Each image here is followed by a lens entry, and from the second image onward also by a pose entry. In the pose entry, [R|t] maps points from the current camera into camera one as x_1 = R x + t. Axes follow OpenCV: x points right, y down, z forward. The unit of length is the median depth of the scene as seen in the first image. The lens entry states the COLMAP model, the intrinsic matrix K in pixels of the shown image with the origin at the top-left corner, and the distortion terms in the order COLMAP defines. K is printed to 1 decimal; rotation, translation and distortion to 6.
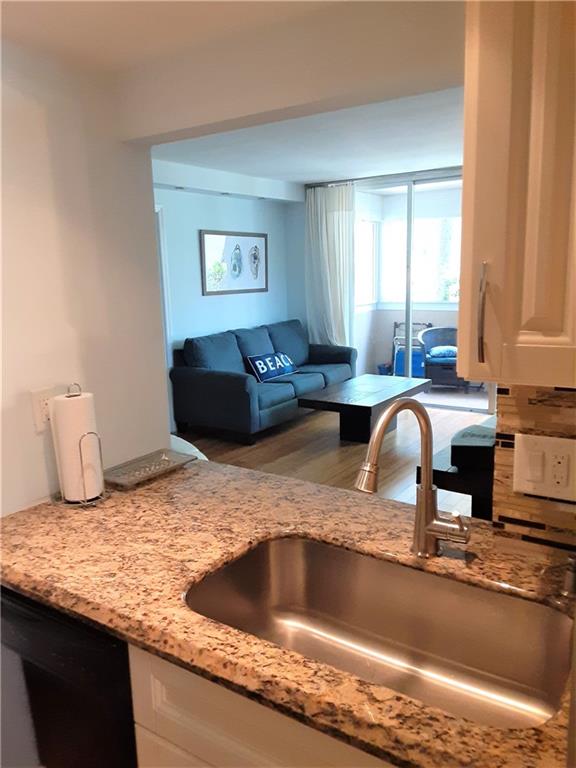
lens RADIAL K [[624.3, 0, 285.0], [0, 624.3, 383.0], [0, 0, 1]] dist [0.129118, -0.196576]
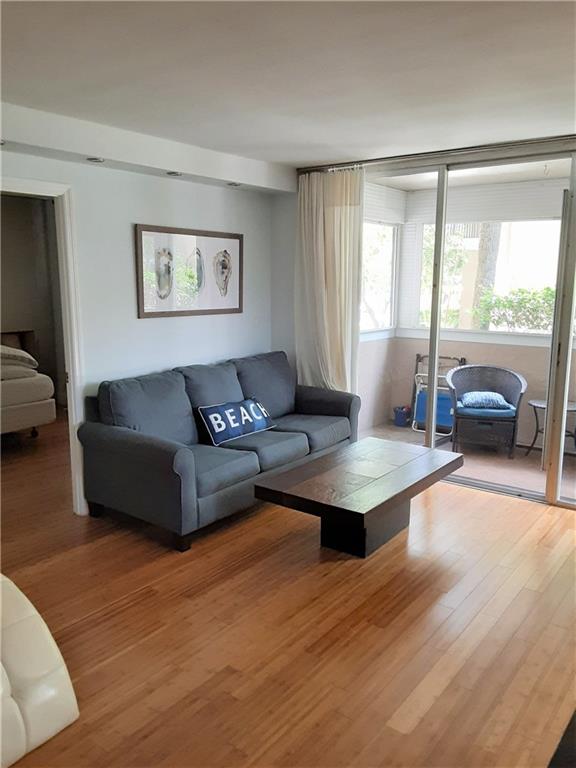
lens RADIAL K [[624.3, 0, 285.0], [0, 624.3, 383.0], [0, 0, 1]] dist [0.129118, -0.196576]
pose [[0.998343, 0.038046, -0.043170, 0.061478], [-0.038618, 0.999176, -0.012500, -0.060180], [0.042658, 0.014146, 0.998990, 0.286414]]
